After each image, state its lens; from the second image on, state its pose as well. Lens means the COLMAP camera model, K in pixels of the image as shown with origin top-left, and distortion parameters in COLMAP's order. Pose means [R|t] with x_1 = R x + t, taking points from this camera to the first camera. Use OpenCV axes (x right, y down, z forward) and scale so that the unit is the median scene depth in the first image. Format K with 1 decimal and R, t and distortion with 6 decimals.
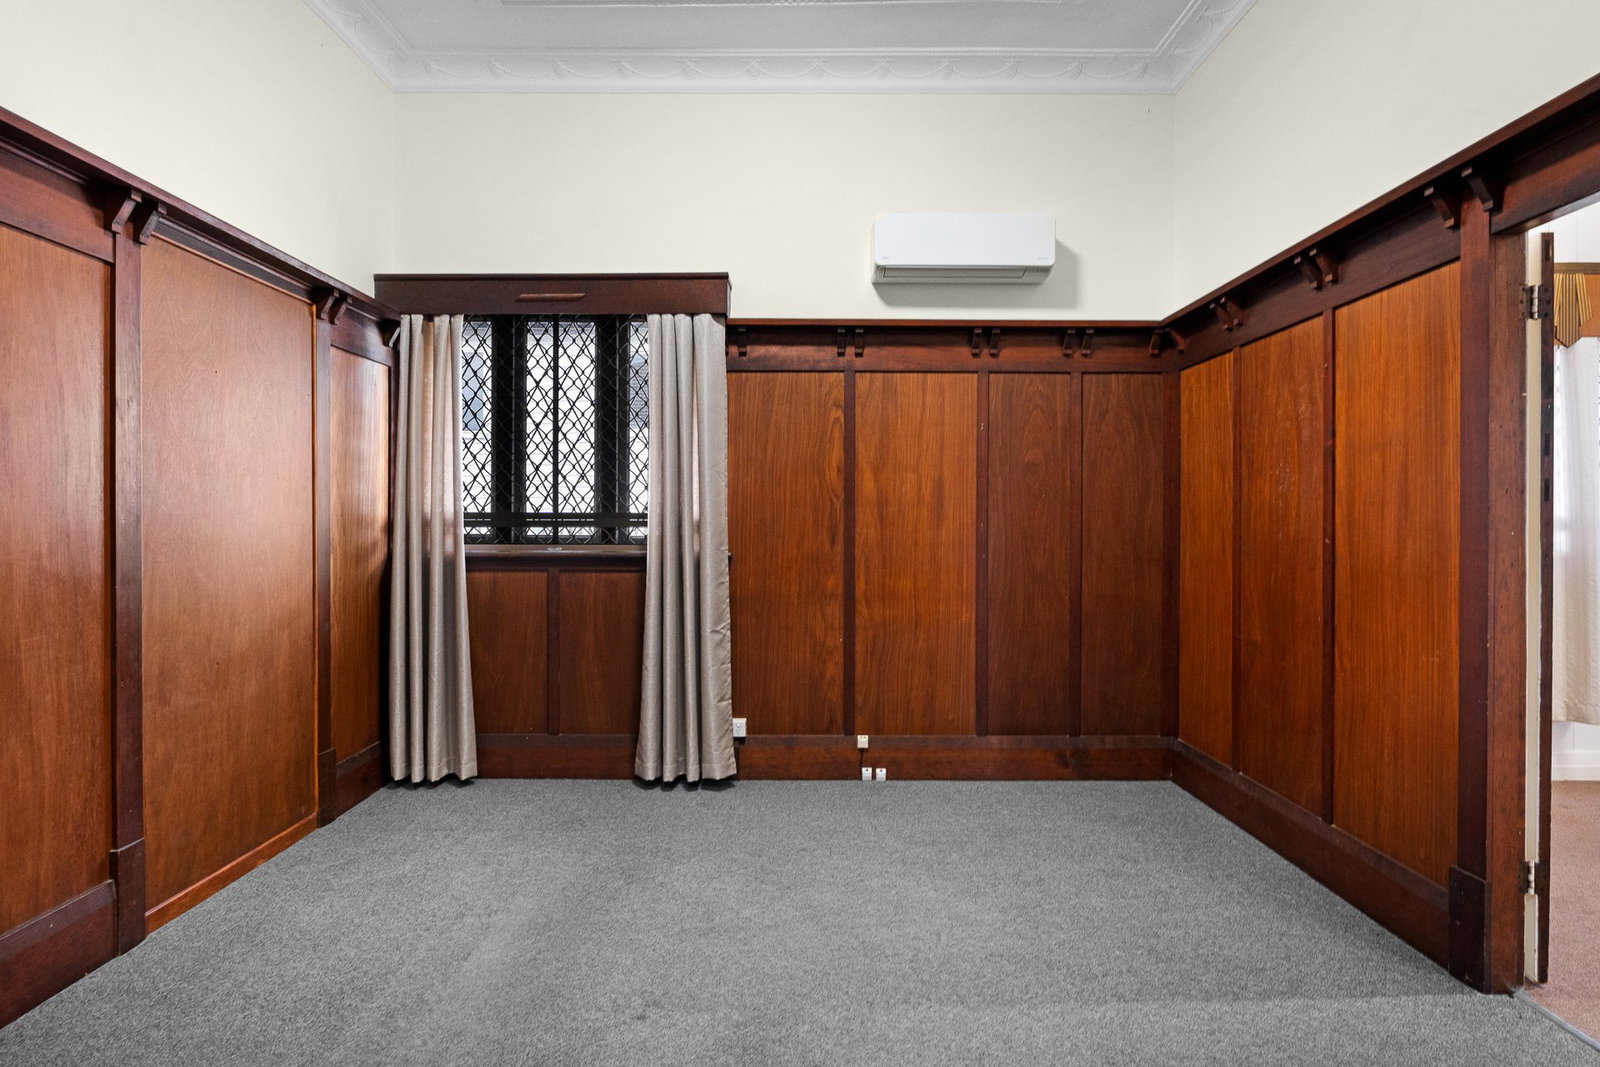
lens RADIAL K [[878.1, 0, 800.4], [0, 878.1, 521.4], [0, 0, 1]] dist [-0.006861, 0.001307]
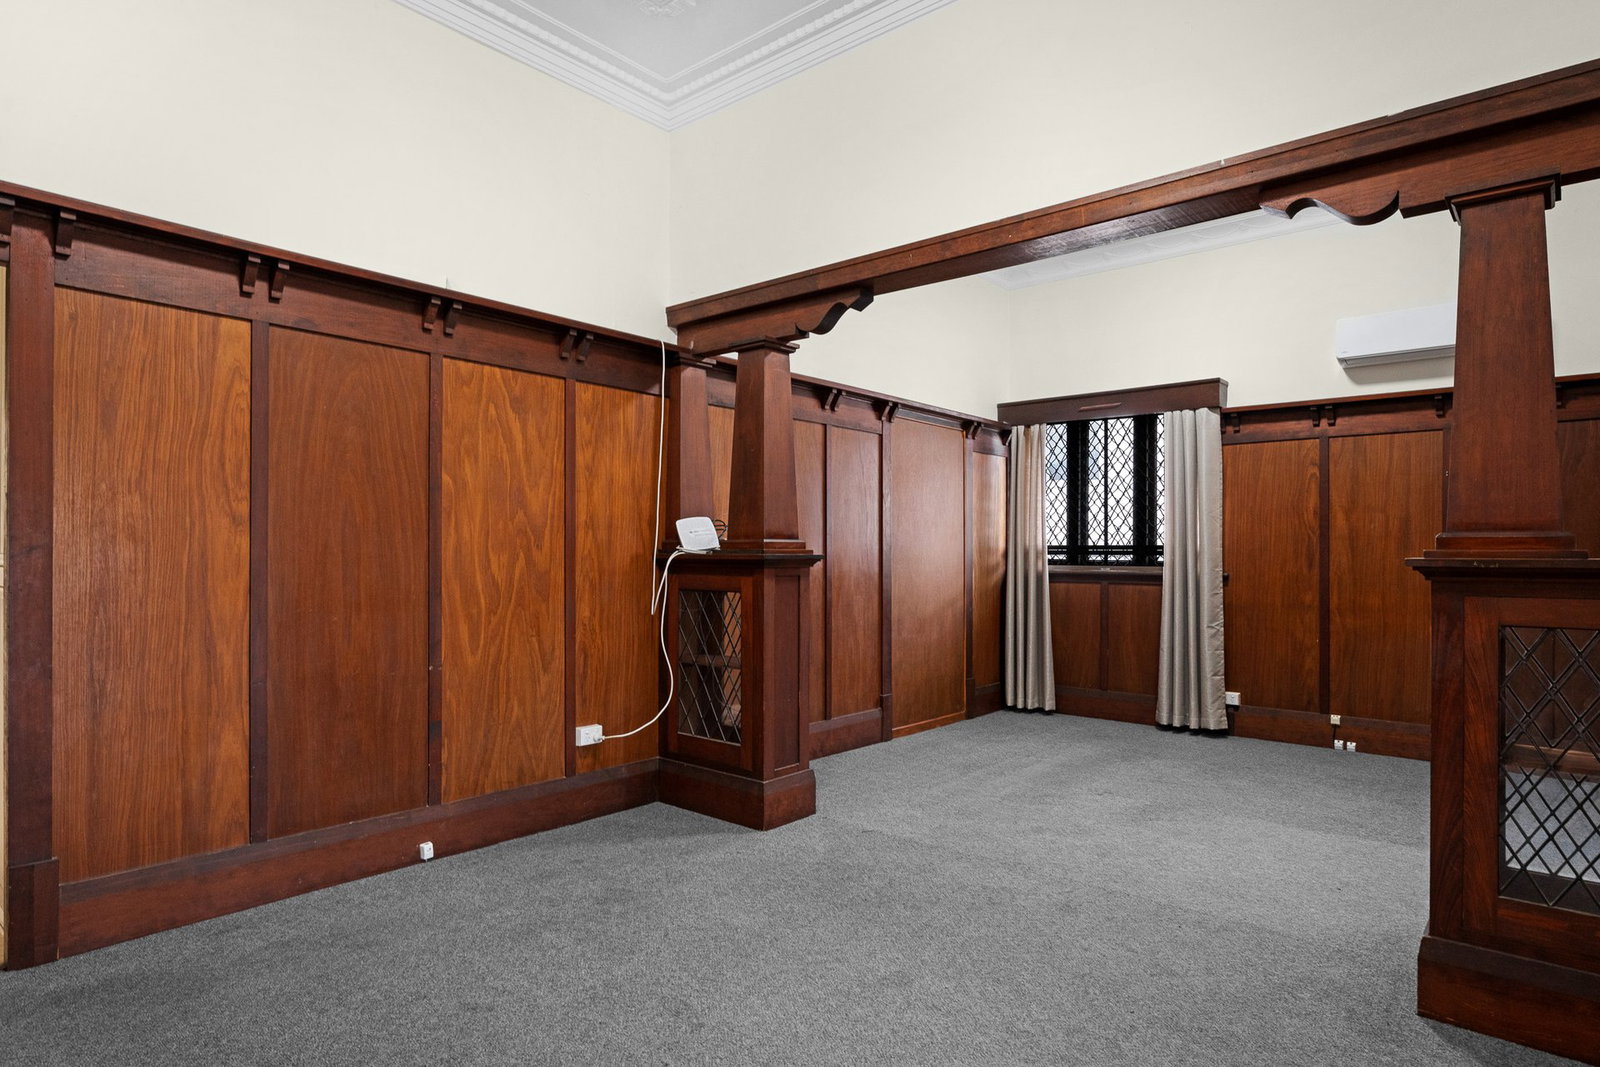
lens RADIAL K [[878.1, 0, 801.3], [0, 878.1, 541.2], [0, 0, 1]] dist [-0.006861, 0.001307]
pose [[0.758891, -0.006233, -0.651188, 0.324462], [-0.005369, 0.999860, -0.015828, 0.010333], [0.651196, 0.015508, 0.758751, -0.521818]]
